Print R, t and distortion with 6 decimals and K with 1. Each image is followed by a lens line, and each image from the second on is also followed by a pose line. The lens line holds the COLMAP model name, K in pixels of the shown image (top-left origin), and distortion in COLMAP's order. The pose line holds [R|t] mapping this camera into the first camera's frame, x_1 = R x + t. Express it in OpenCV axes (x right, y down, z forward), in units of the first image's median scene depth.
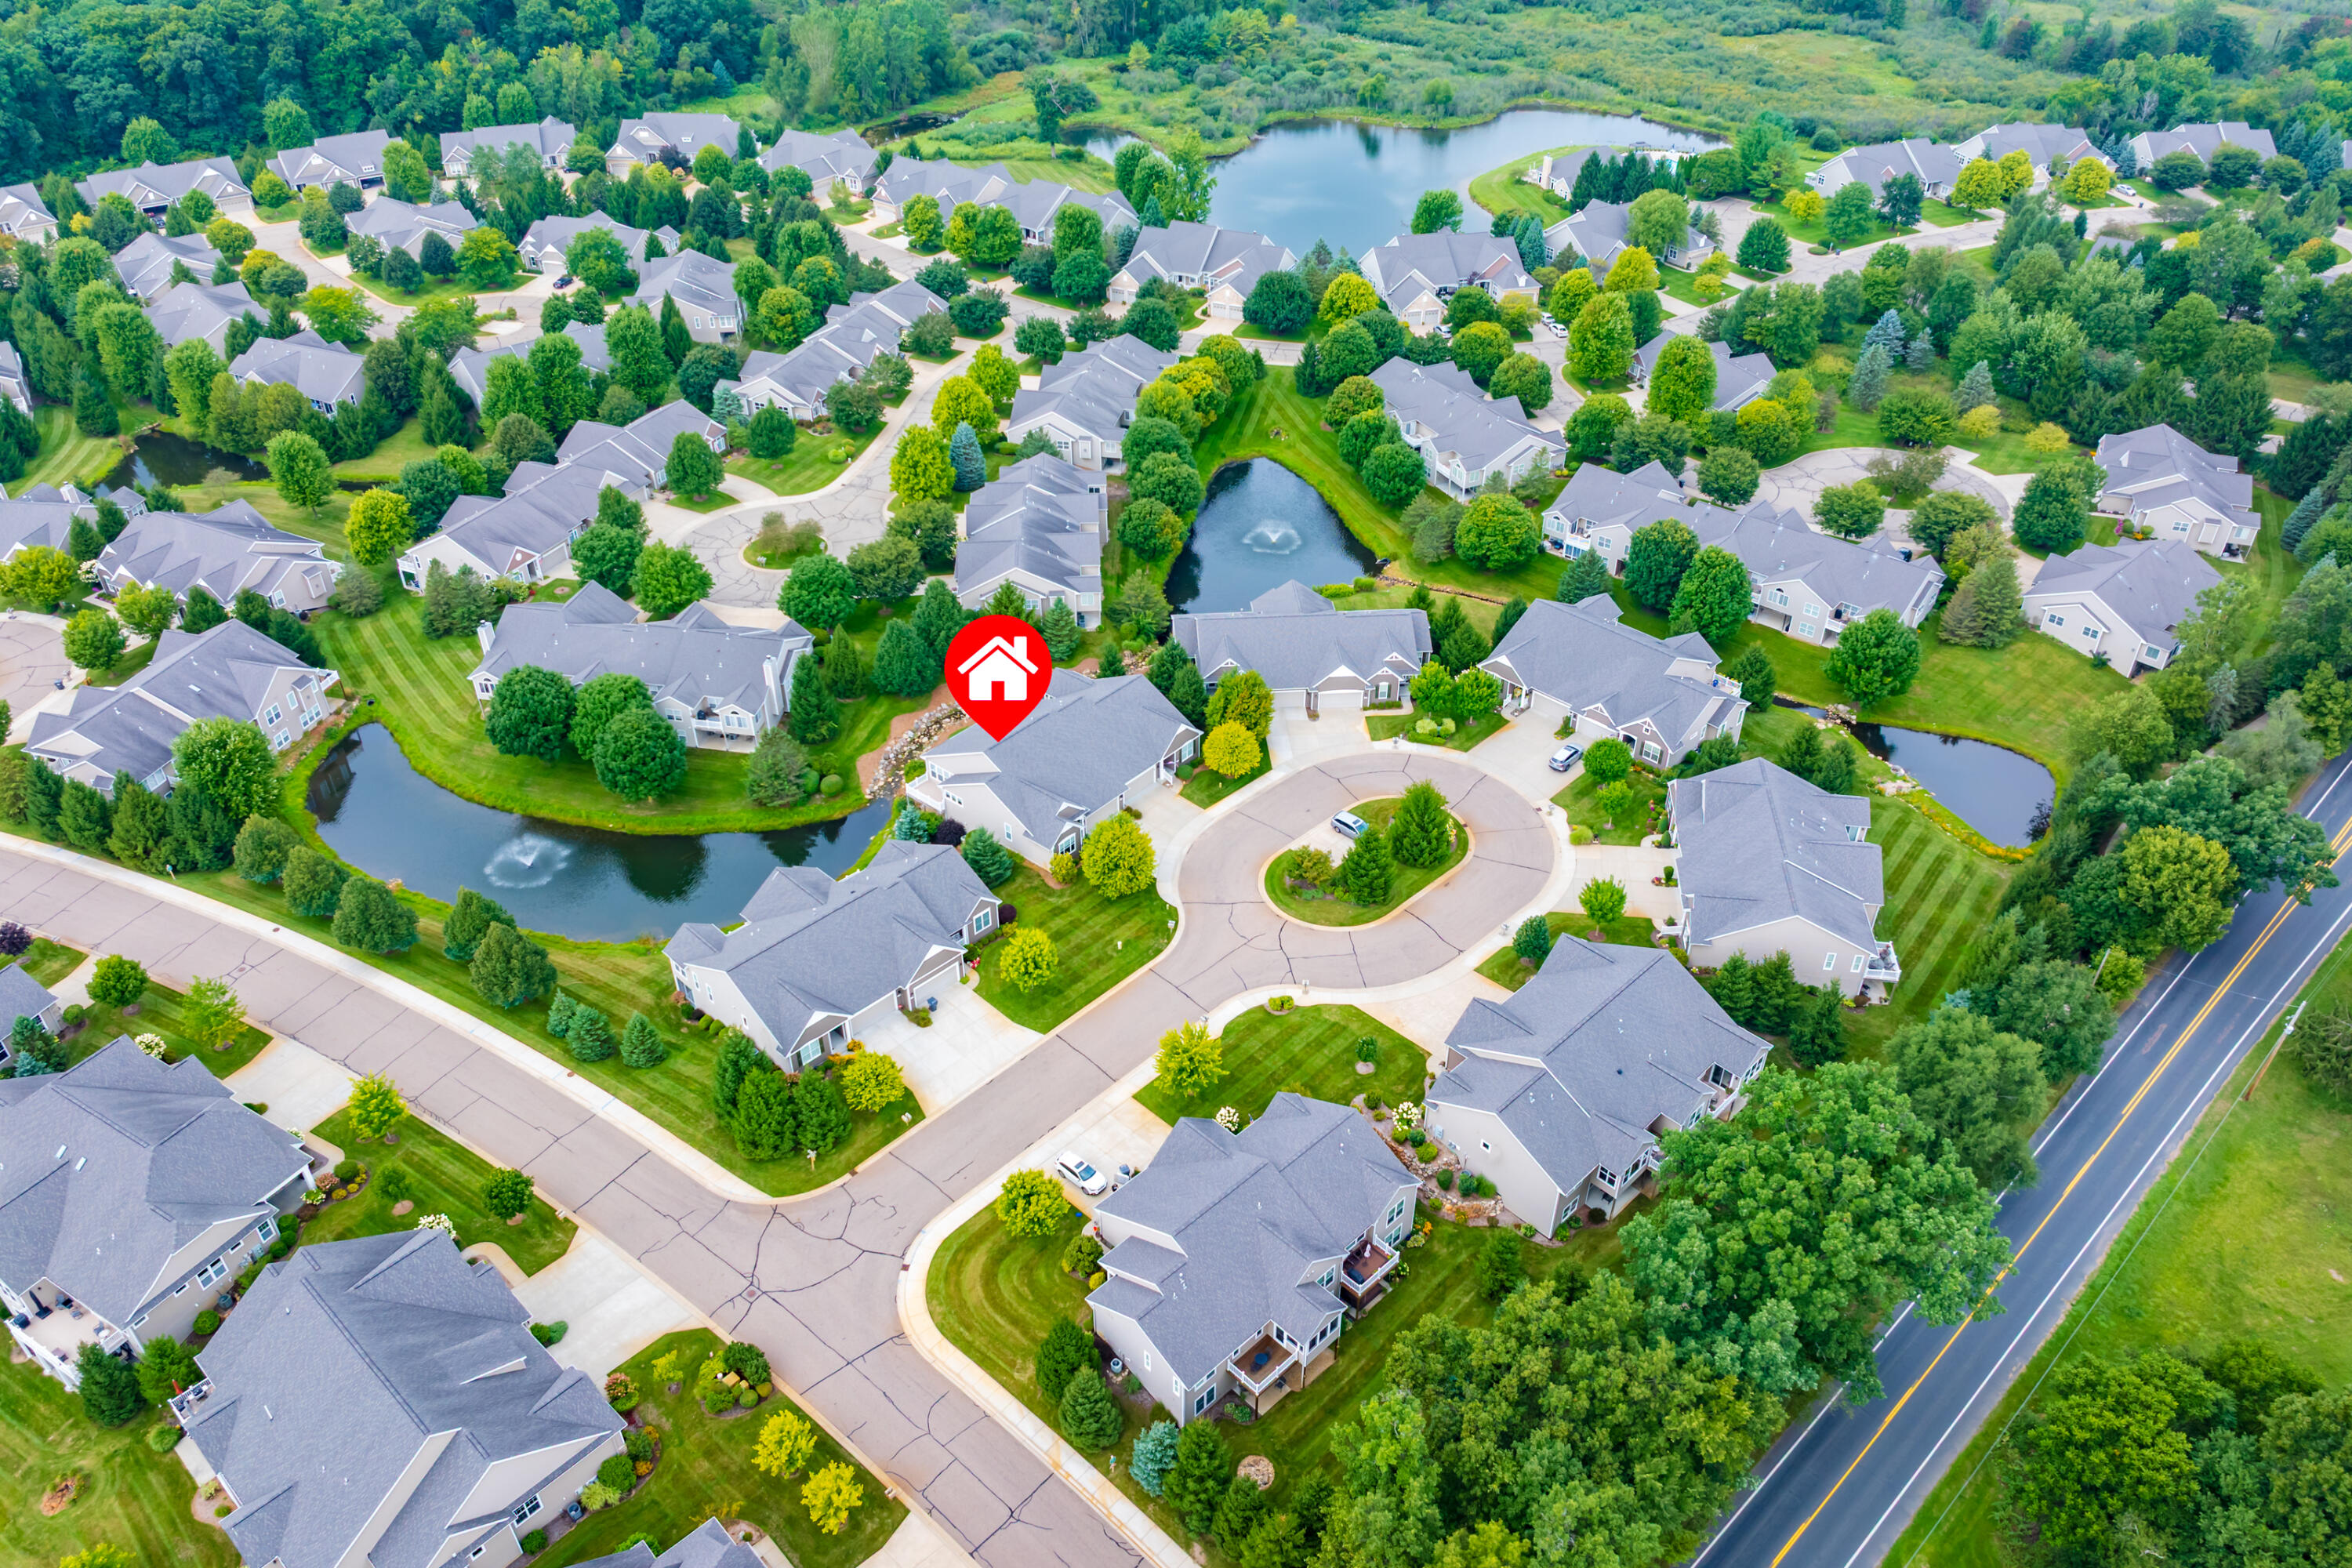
lens RADIAL K [[1671.0, 0, 1168.3], [0, 1671.0, 784.8], [0, 0, 1]] dist [-0.033807, 0.020131]
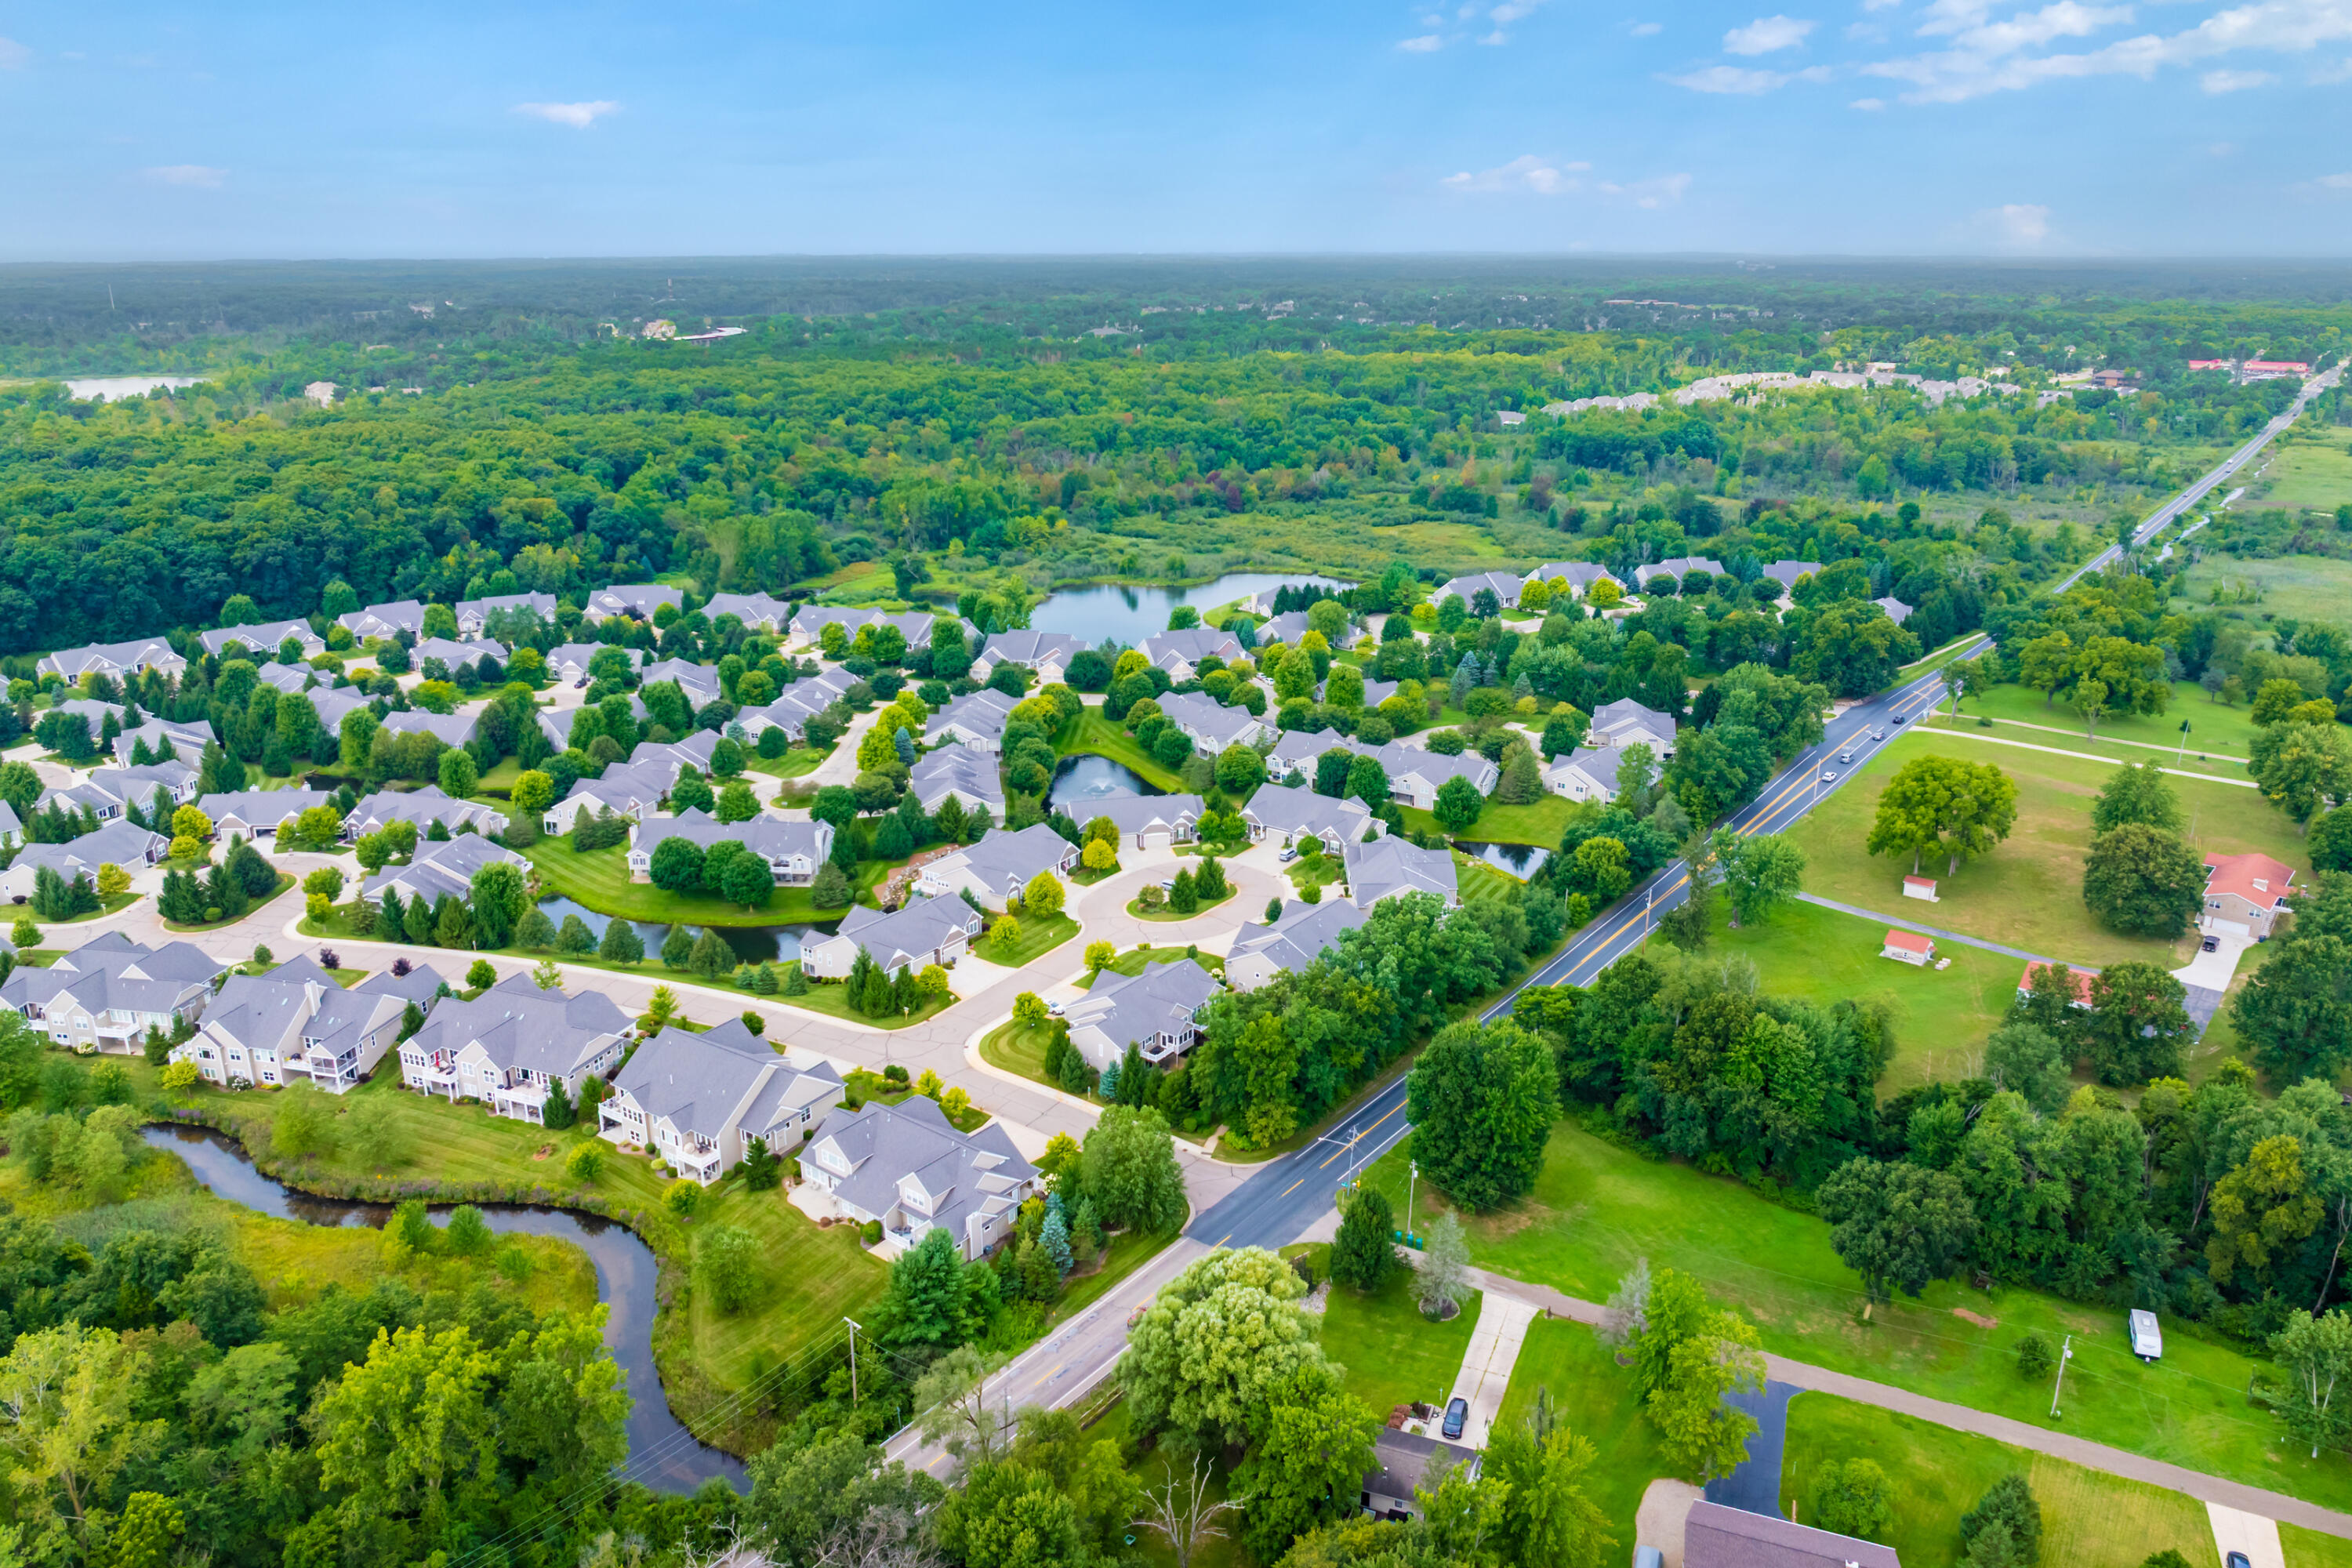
lens RADIAL K [[1671.0, 0, 1173.4], [0, 1671.0, 795.0], [0, 0, 1]] dist [-0.033807, 0.020131]
pose [[0.987770, -0.048485, 0.148190, -0.089917], [0.089784, 0.953906, -0.286361, 0.272076], [-0.127476, 0.296164, 0.946592, -0.434058]]
